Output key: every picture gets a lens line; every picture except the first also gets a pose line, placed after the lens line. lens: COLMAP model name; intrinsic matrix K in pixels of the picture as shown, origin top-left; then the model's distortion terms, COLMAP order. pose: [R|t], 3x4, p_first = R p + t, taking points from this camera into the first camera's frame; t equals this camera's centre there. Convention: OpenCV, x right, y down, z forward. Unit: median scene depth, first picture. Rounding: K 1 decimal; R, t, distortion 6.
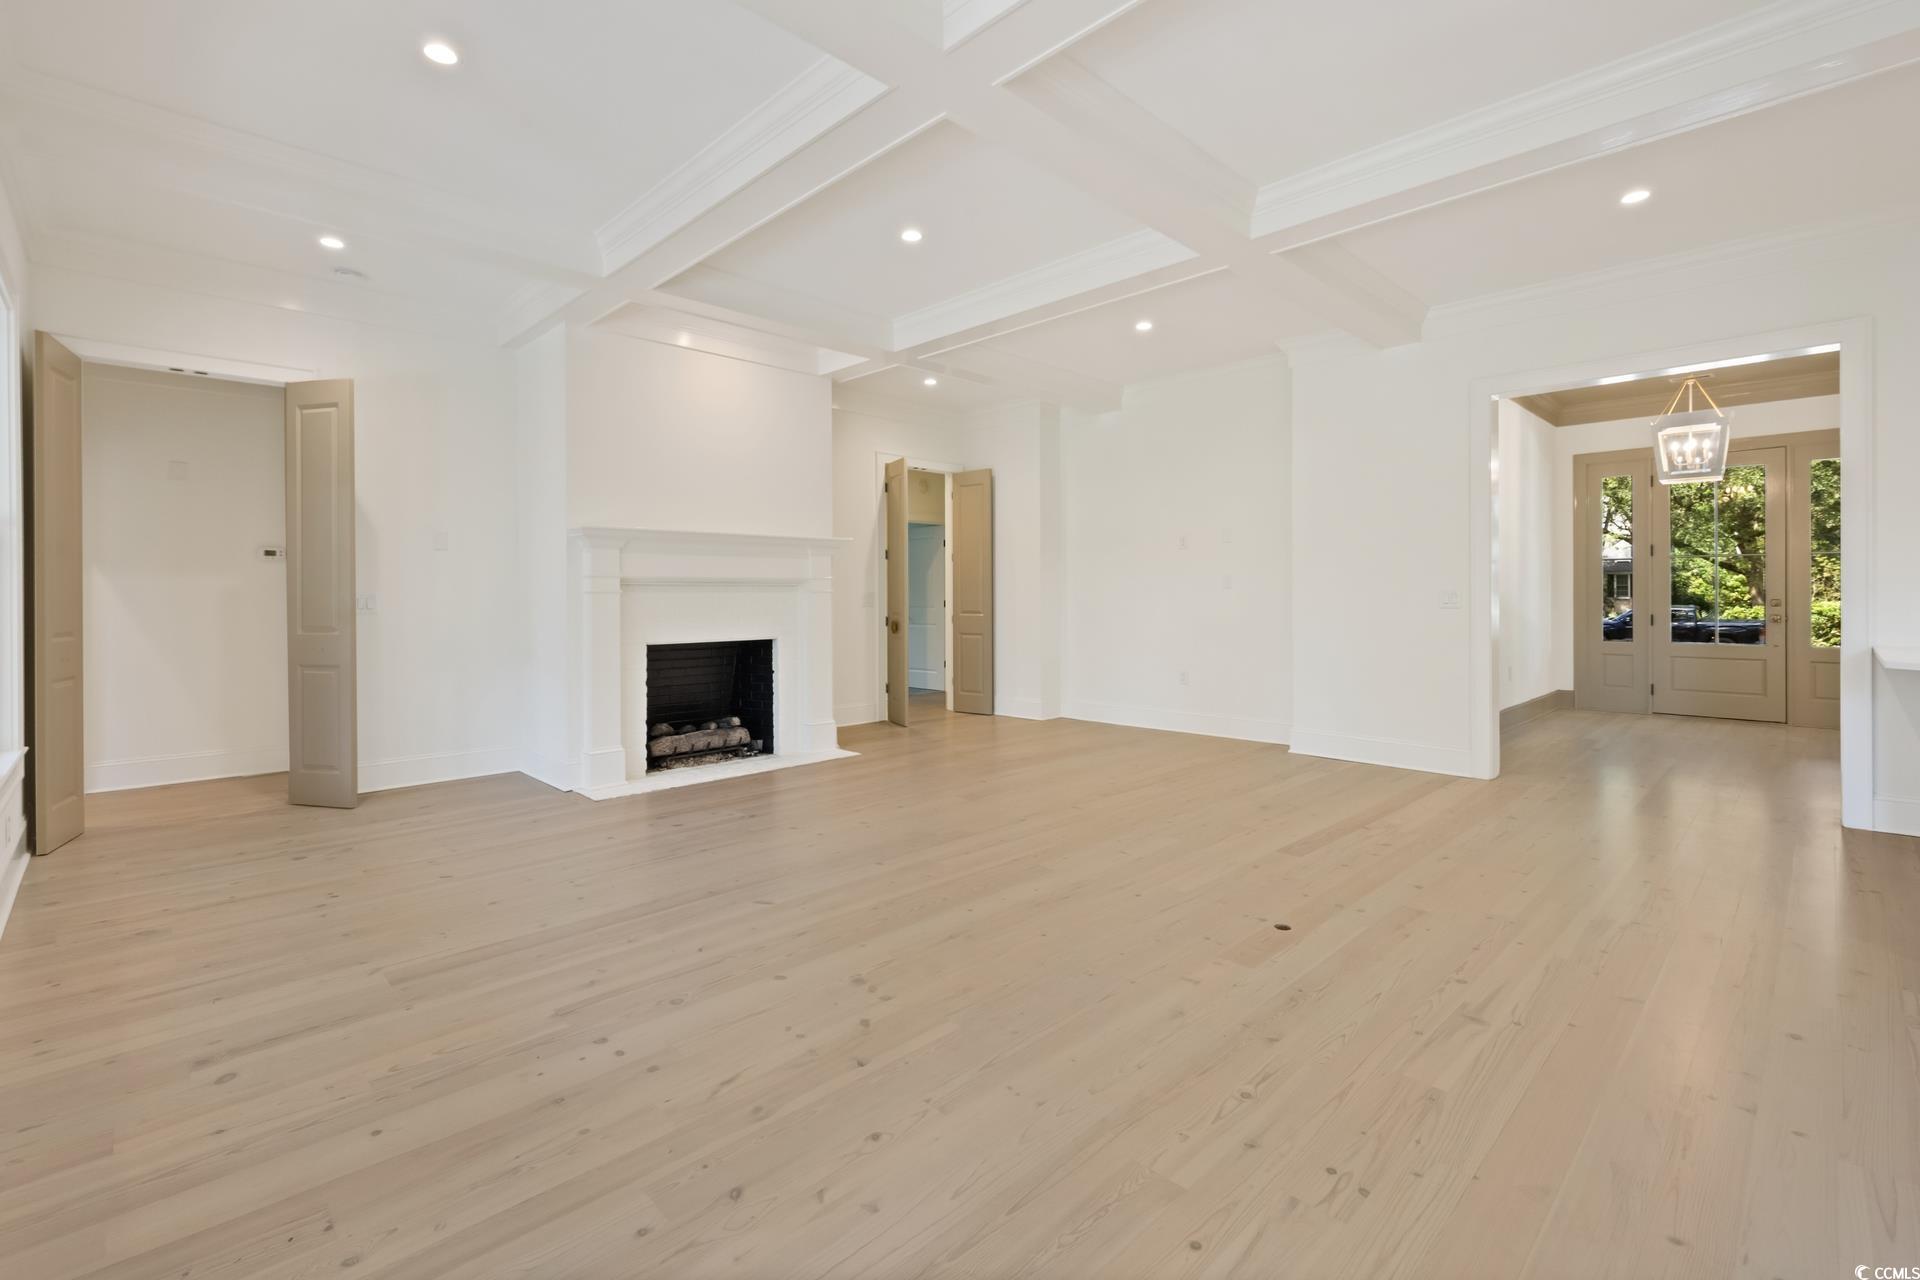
lens RADIAL K [[850.6, 0, 960.2], [0, 850.6, 591.5], [0, 0, 1]] dist [-0.000380, 0.000022]
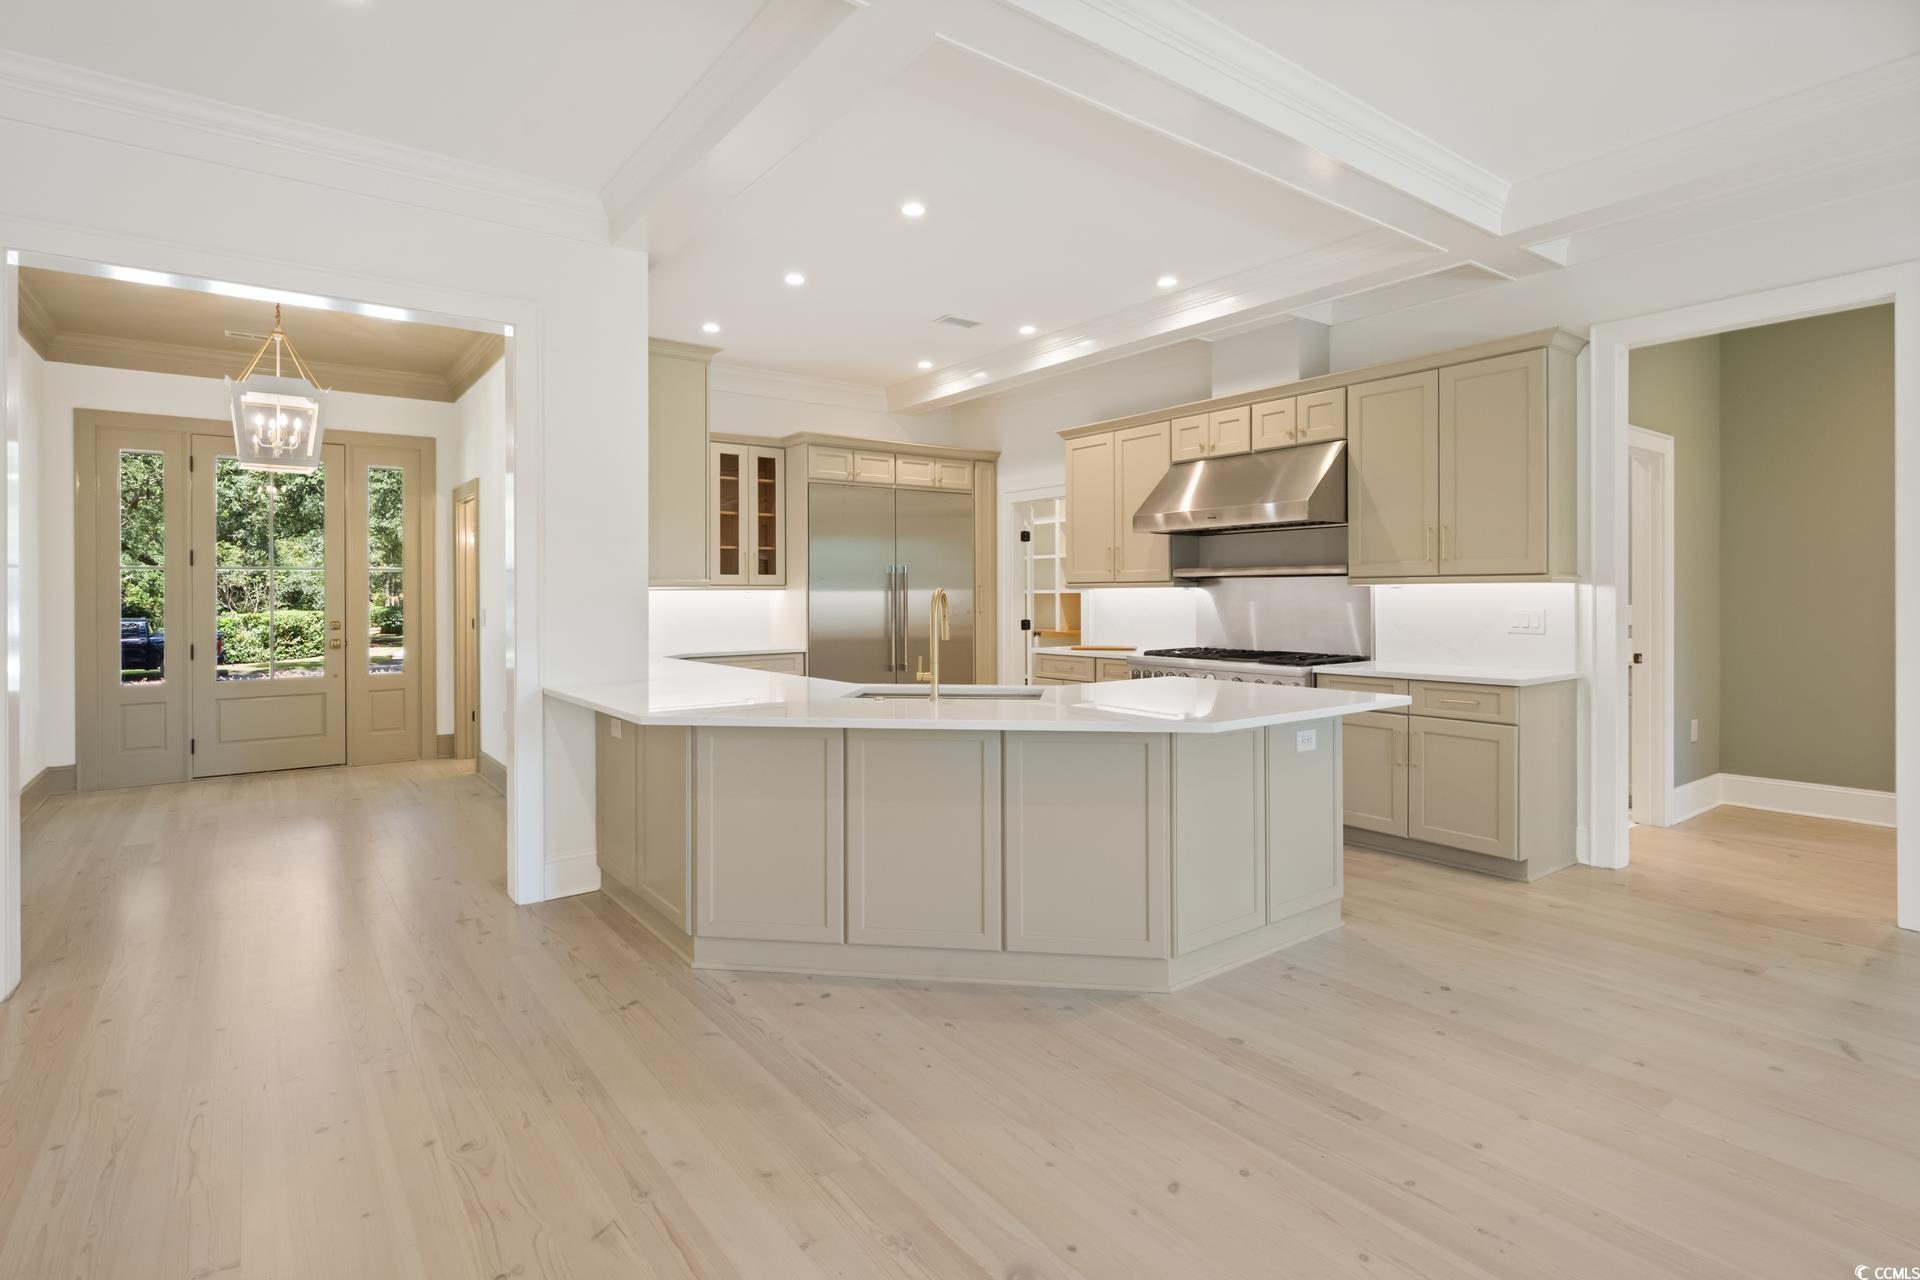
lens RADIAL K [[952.8, 0, 948.8], [0, 952.8, 595.4], [0, 0, 1]] dist [-0.000264, 0.000545]
pose [[0.142812, 0.002140, 0.989748, 0.089480], [0.001807, 0.999995, -0.002423, -0.013097], [-0.989748, 0.002135, 0.142807, 0.234546]]
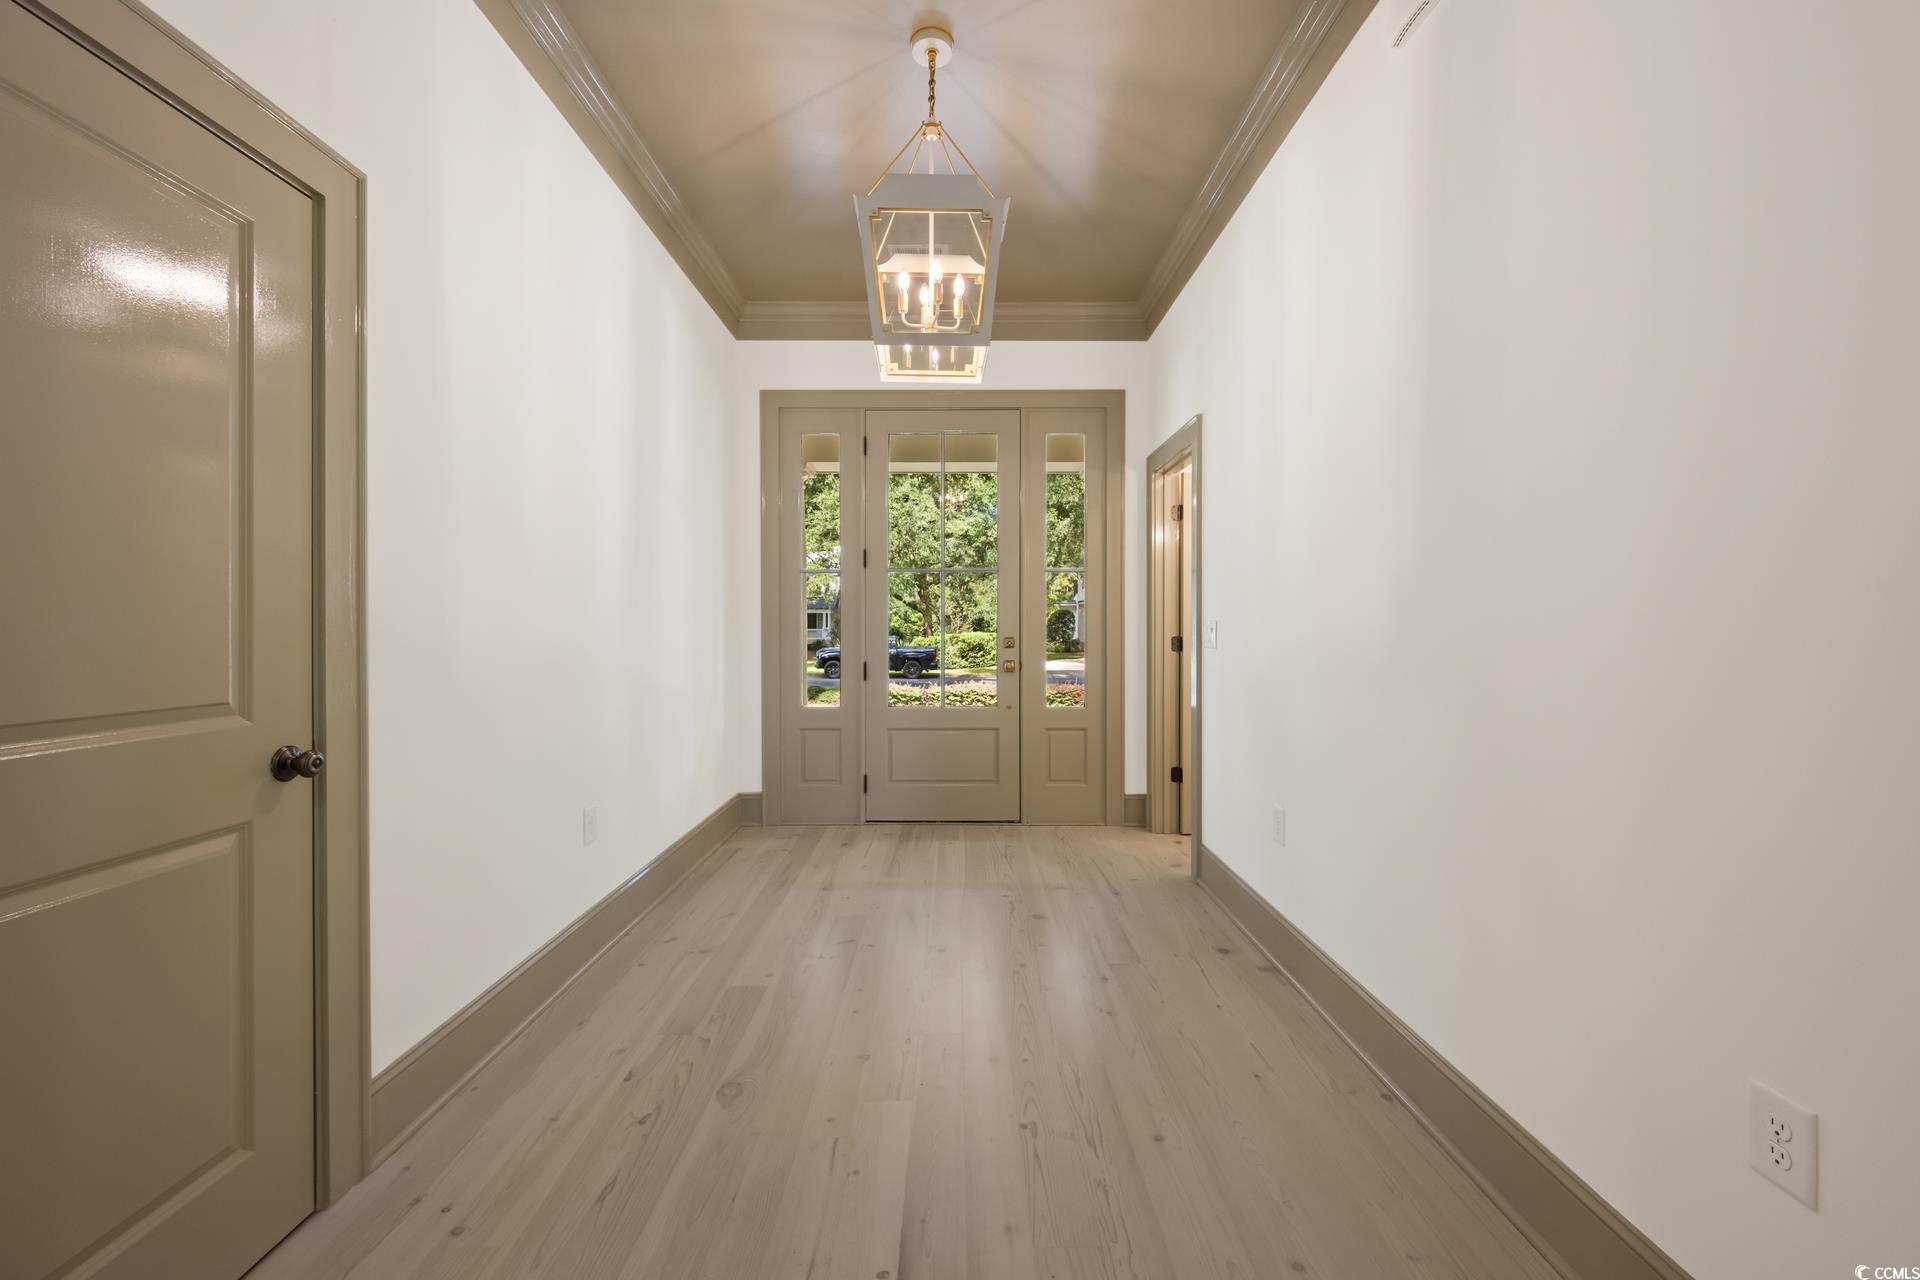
lens RADIAL K [[777.3, 0, 958.3], [0, 777.3, 621.1], [0, 0, 1]] dist [-0.011557, -0.000150]
pose [[0.699374, 0.007514, 0.714717, 0.459247], [-0.005392, 0.999972, -0.005237, -0.000663], [-0.714736, -0.000191, 0.699395, 0.560557]]
